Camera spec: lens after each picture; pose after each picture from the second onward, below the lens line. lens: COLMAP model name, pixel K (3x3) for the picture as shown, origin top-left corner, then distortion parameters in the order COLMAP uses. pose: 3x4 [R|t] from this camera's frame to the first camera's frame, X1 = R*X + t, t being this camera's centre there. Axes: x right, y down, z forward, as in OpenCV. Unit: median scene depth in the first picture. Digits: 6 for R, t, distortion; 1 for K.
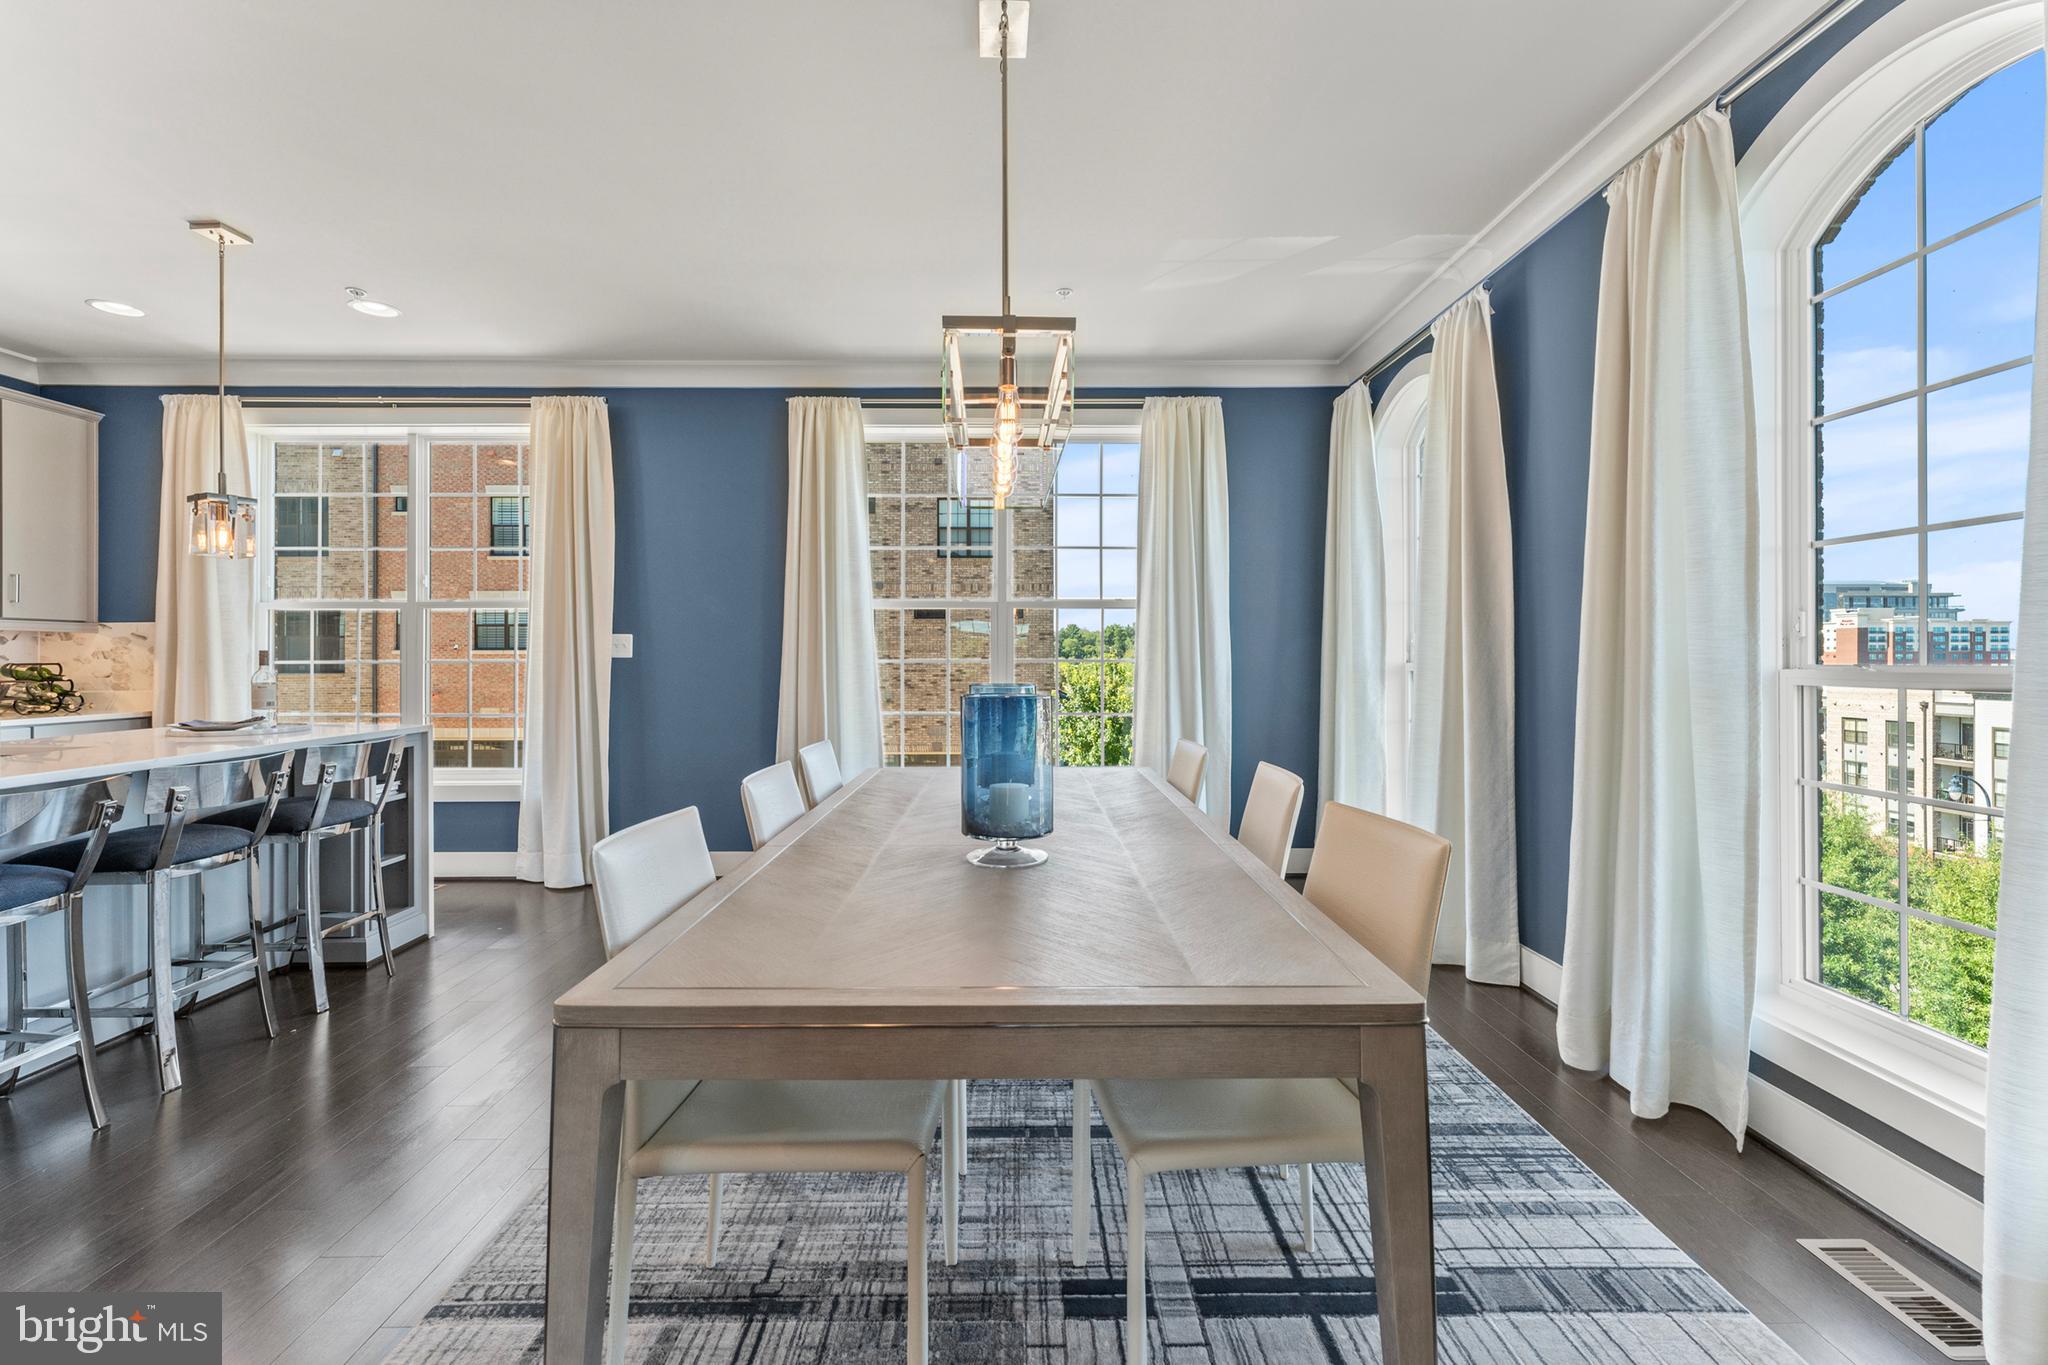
lens RADIAL K [[841.3, 0, 1009.9], [0, 841.3, 651.4], [0, 0, 1]] dist [-0.003158, 0.000757]
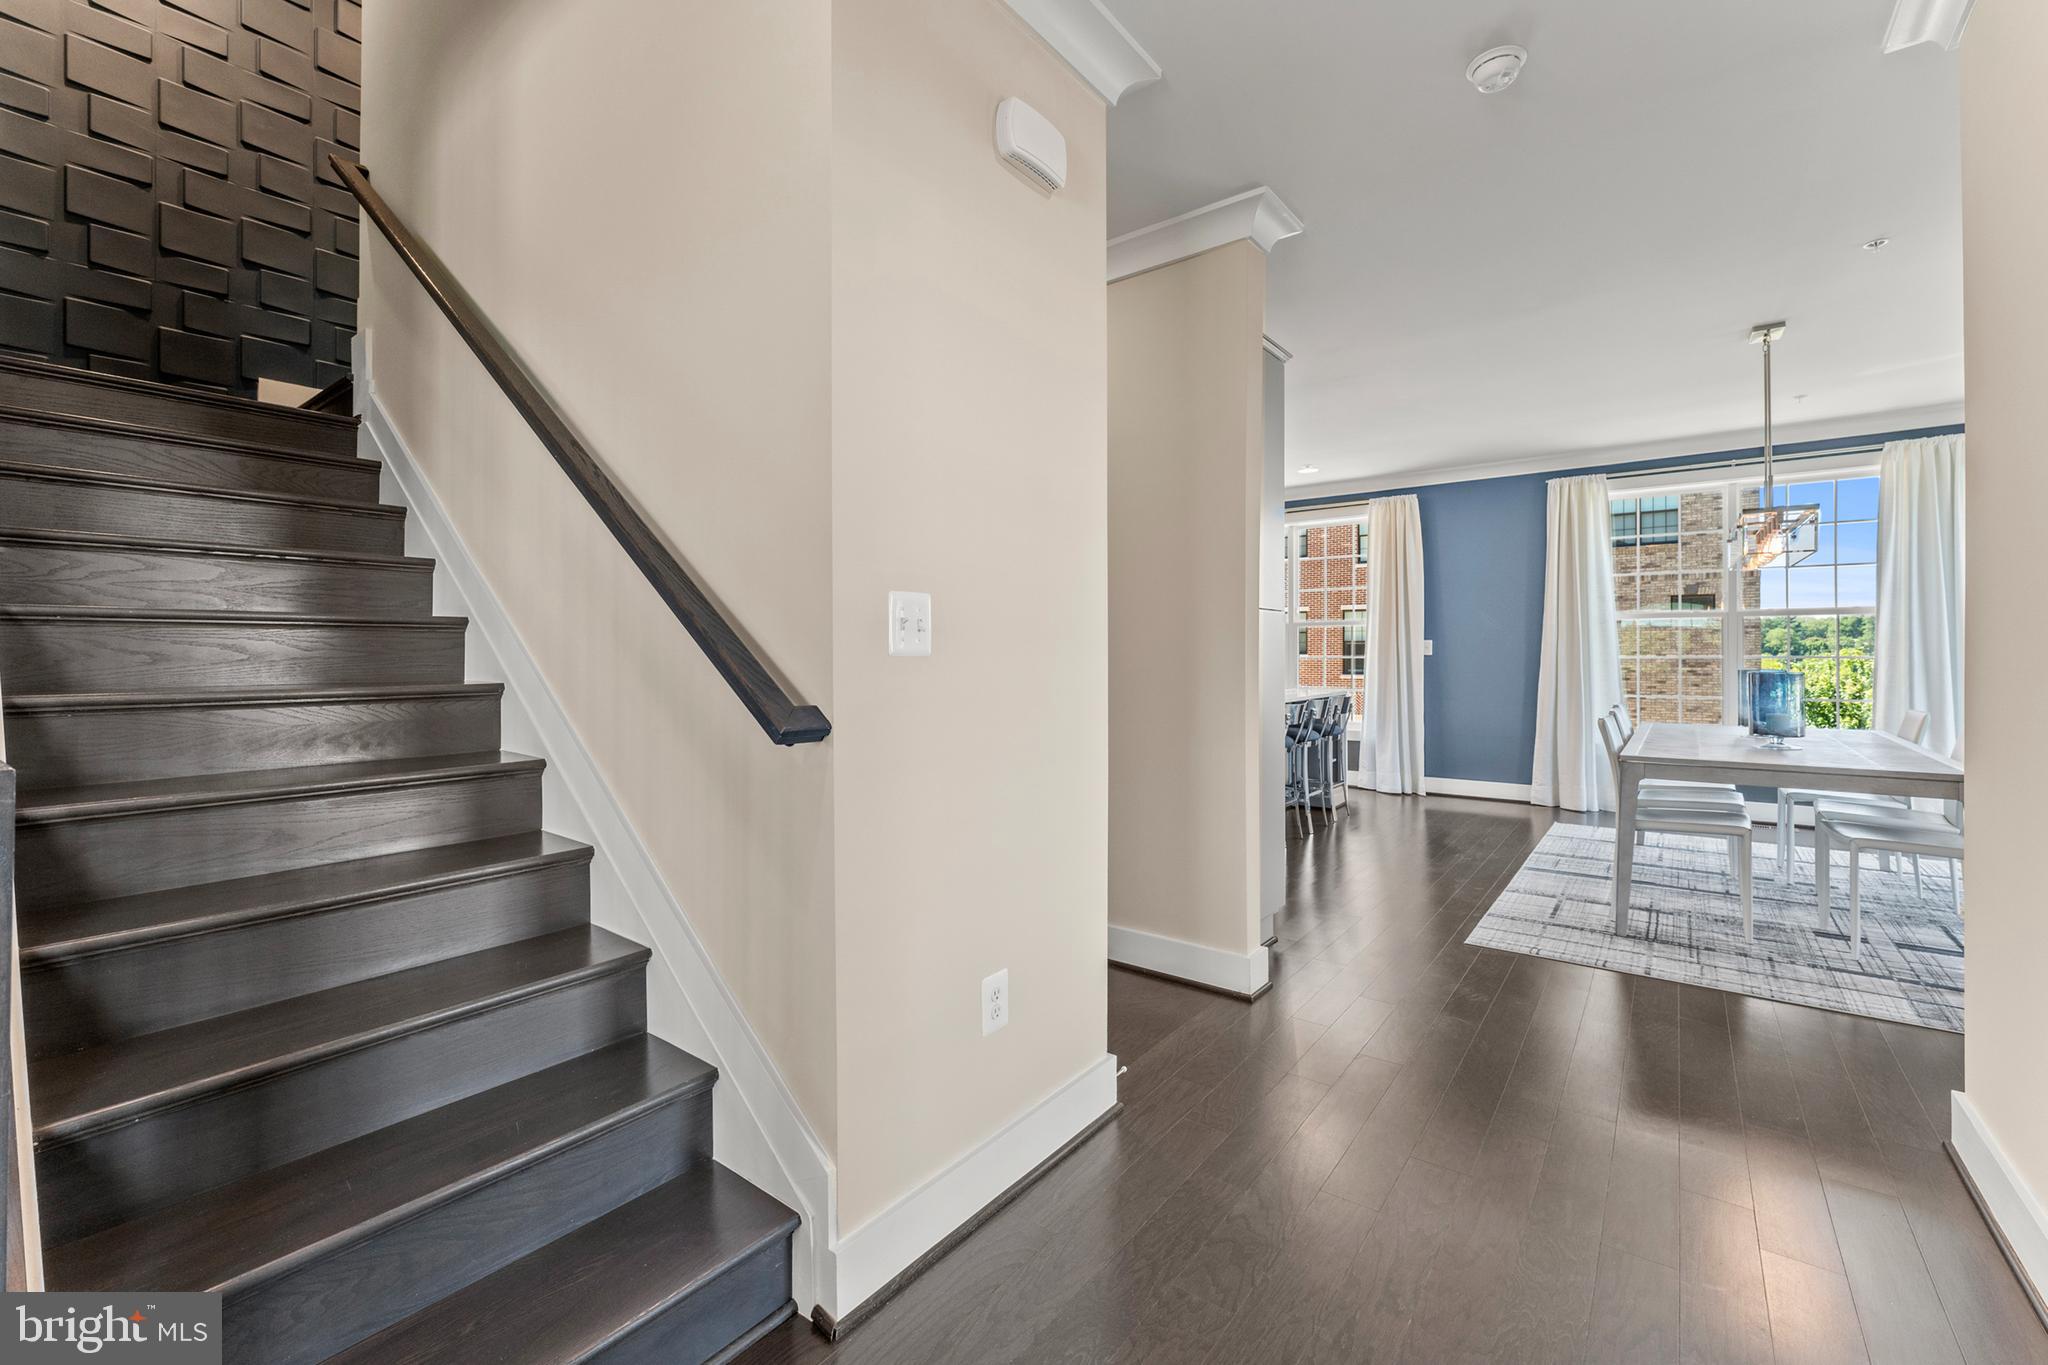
lens RADIAL K [[841.3, 0, 1024.3], [0, 841.3, 644.2], [0, 0, 1]] dist [-0.003158, 0.000757]
pose [[0.789028, -0.006252, -0.614326, -0.080544], [0.003402, 0.999977, -0.005808, -0.003859], [0.614348, 0.002492, 0.789031, -0.748761]]
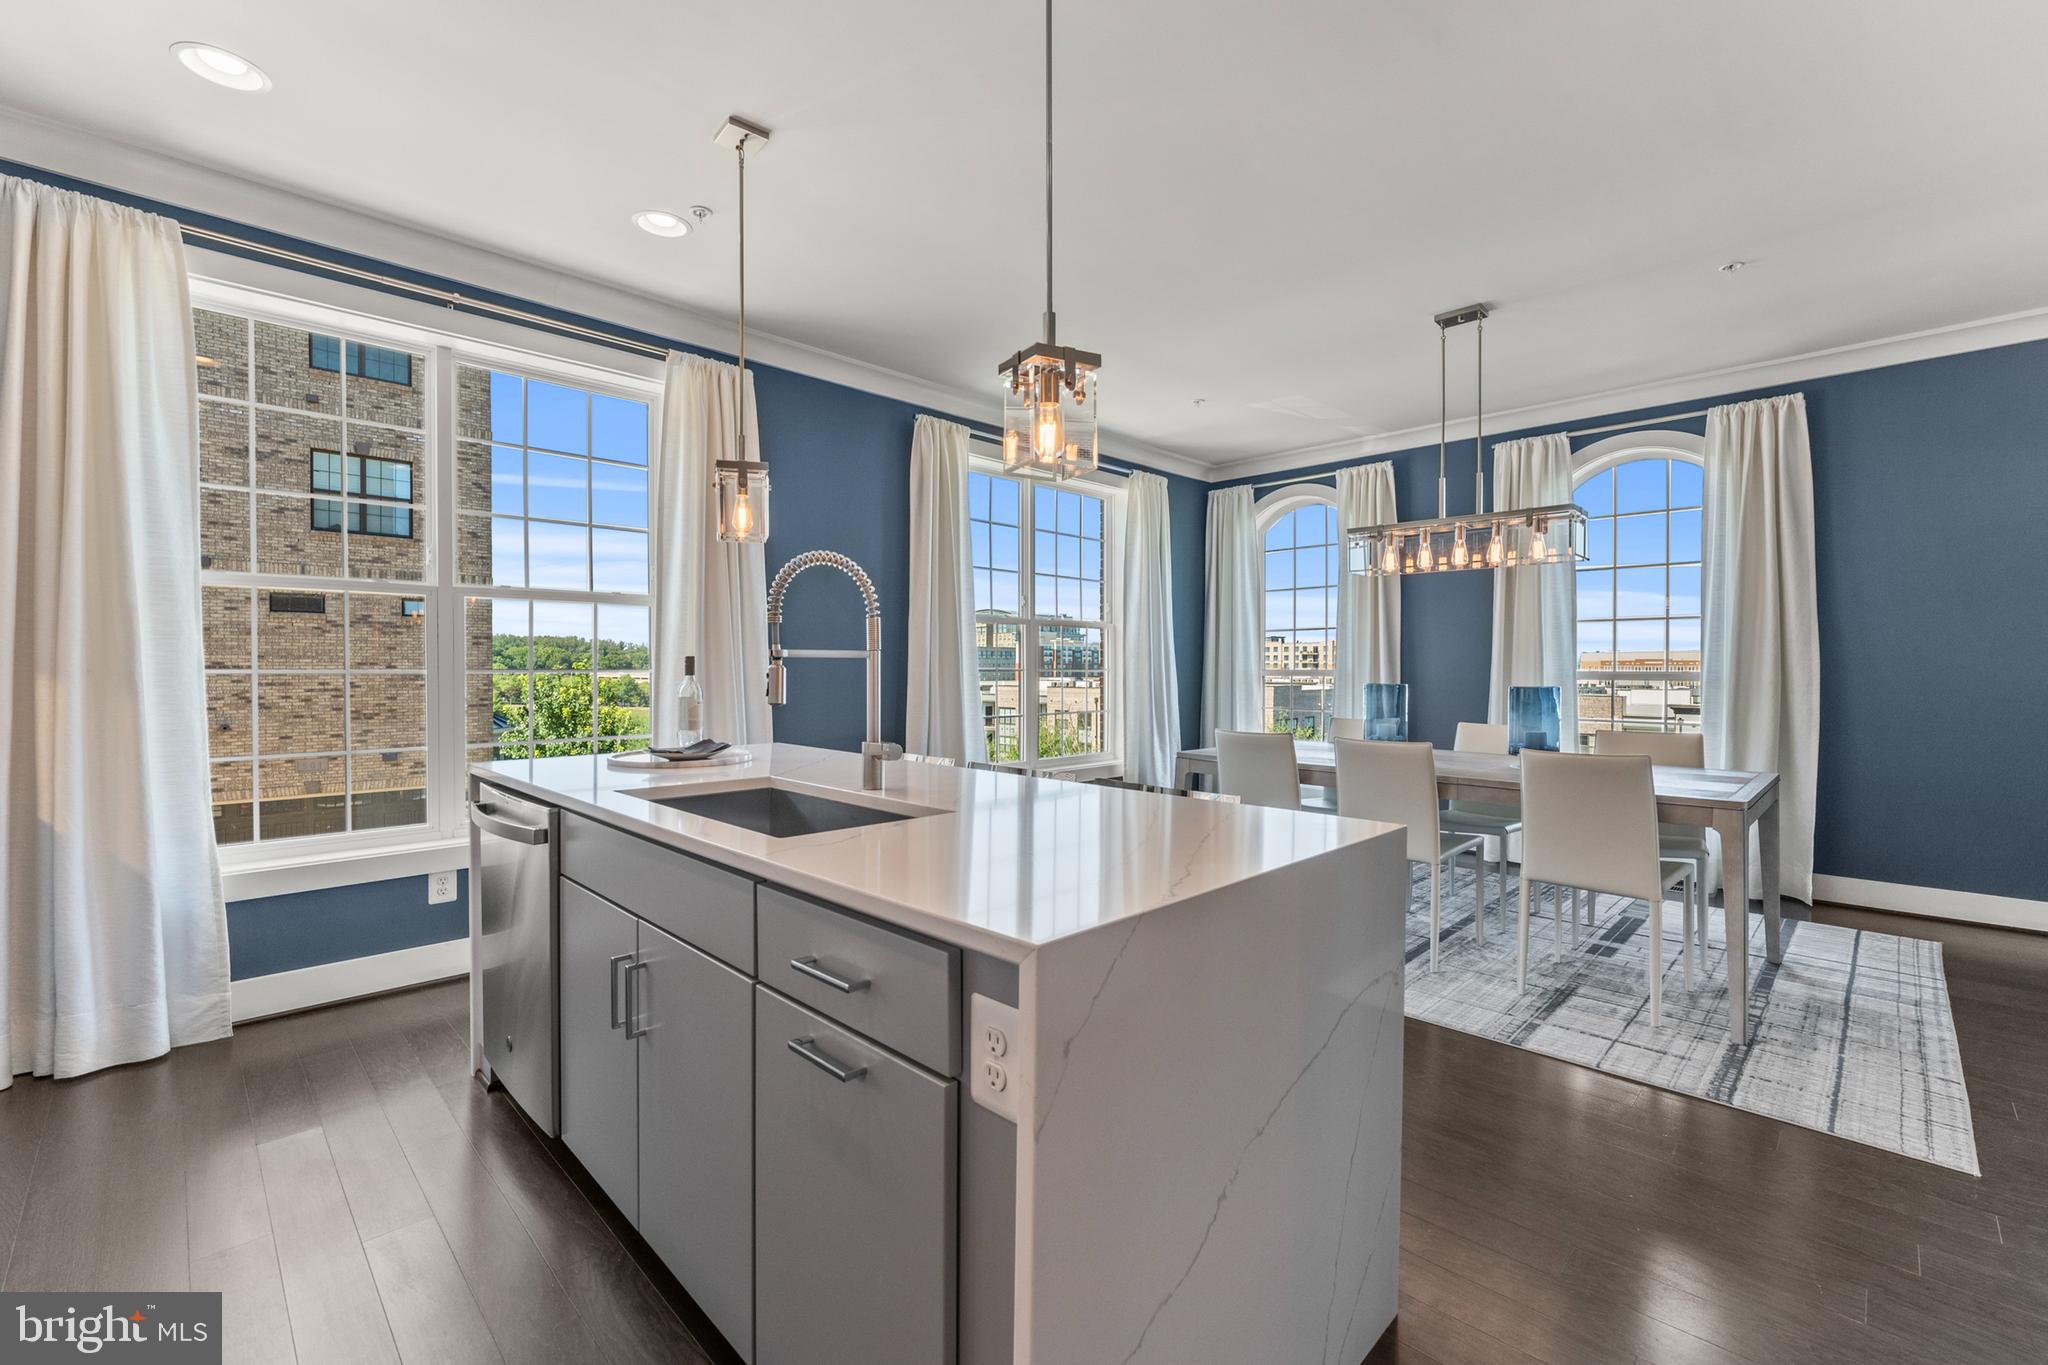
lens RADIAL K [[841.3, 0, 1009.5], [0, 841.3, 680.9], [0, 0, 1]] dist [-0.003158, 0.000757]
pose [[0.726299, -0.011094, 0.687290, -0.889595], [-0.006374, 0.999718, 0.022873, 0.002054], [-0.687350, -0.020993, 0.726023, 0.162069]]
